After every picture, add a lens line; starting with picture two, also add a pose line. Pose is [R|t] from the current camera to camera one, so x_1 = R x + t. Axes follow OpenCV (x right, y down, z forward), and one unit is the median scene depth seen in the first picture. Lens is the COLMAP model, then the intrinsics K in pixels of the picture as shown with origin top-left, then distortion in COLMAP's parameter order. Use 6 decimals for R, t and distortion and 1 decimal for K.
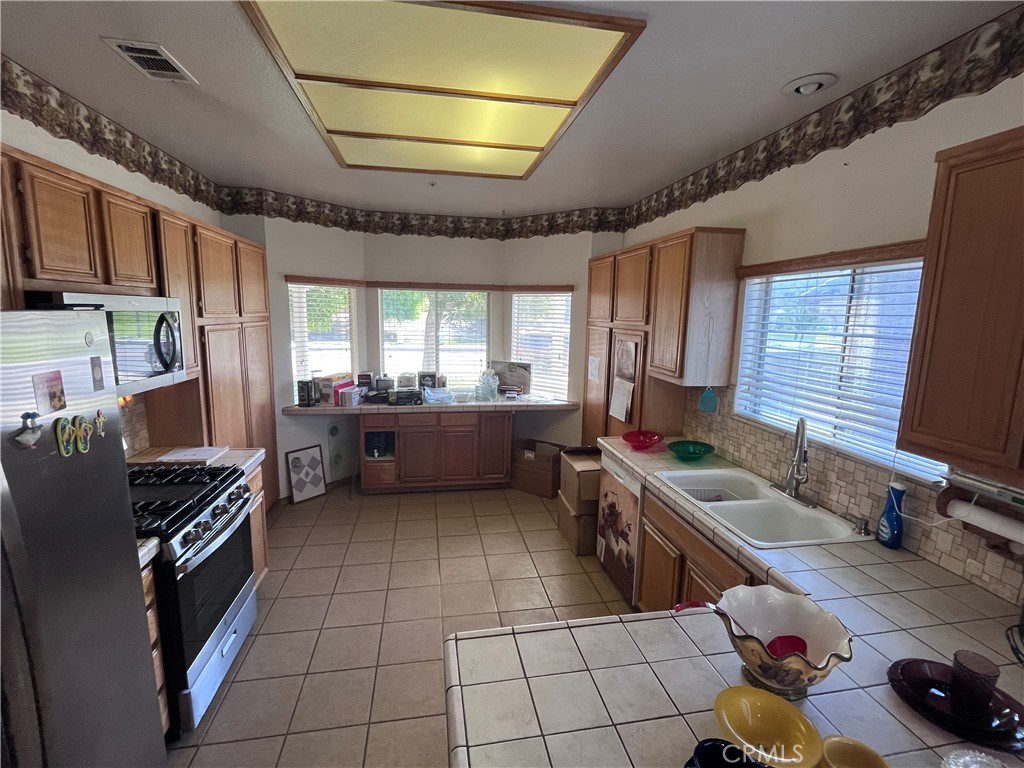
lens RADIAL K [[467.6, 0, 509.3], [0, 467.6, 386.3], [0, 0, 1]] dist [-0.000710, 0.000268]
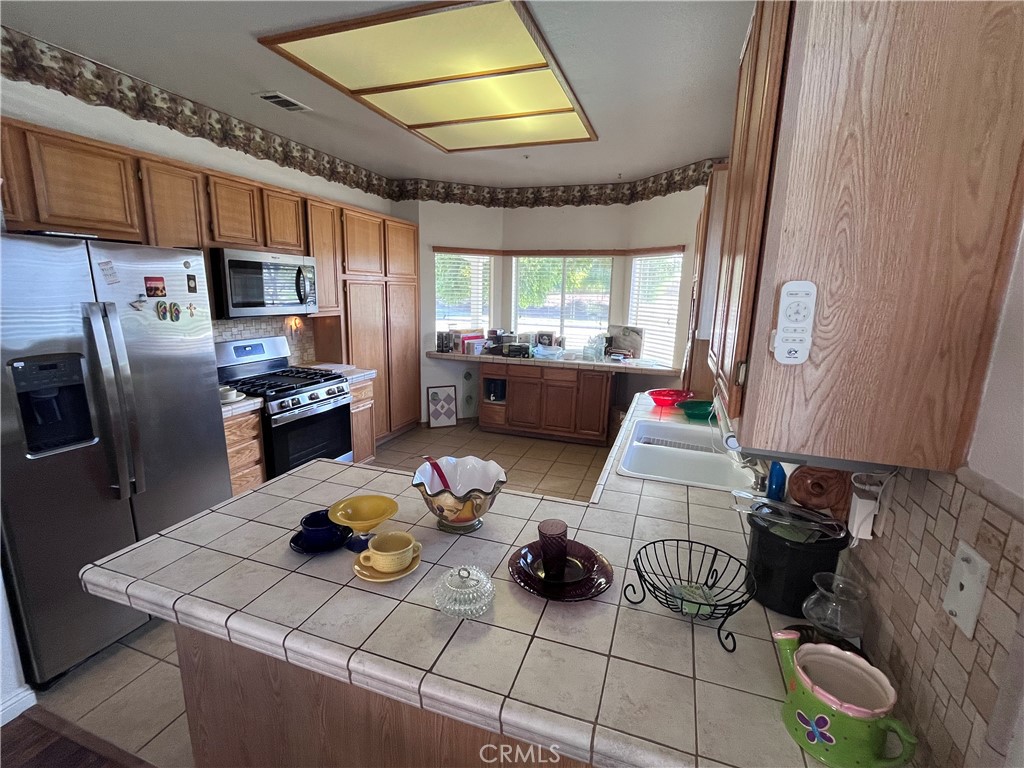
lens RADIAL K [[467.6, 0, 509.3], [0, 467.6, 386.3], [0, 0, 1]] dist [-0.000710, 0.000268]
pose [[0.868700, 0.100572, -0.485020, 0.333529], [-0.083825, 0.994897, 0.056162, 0.048208], [0.488194, -0.008131, 0.872698, -0.007047]]
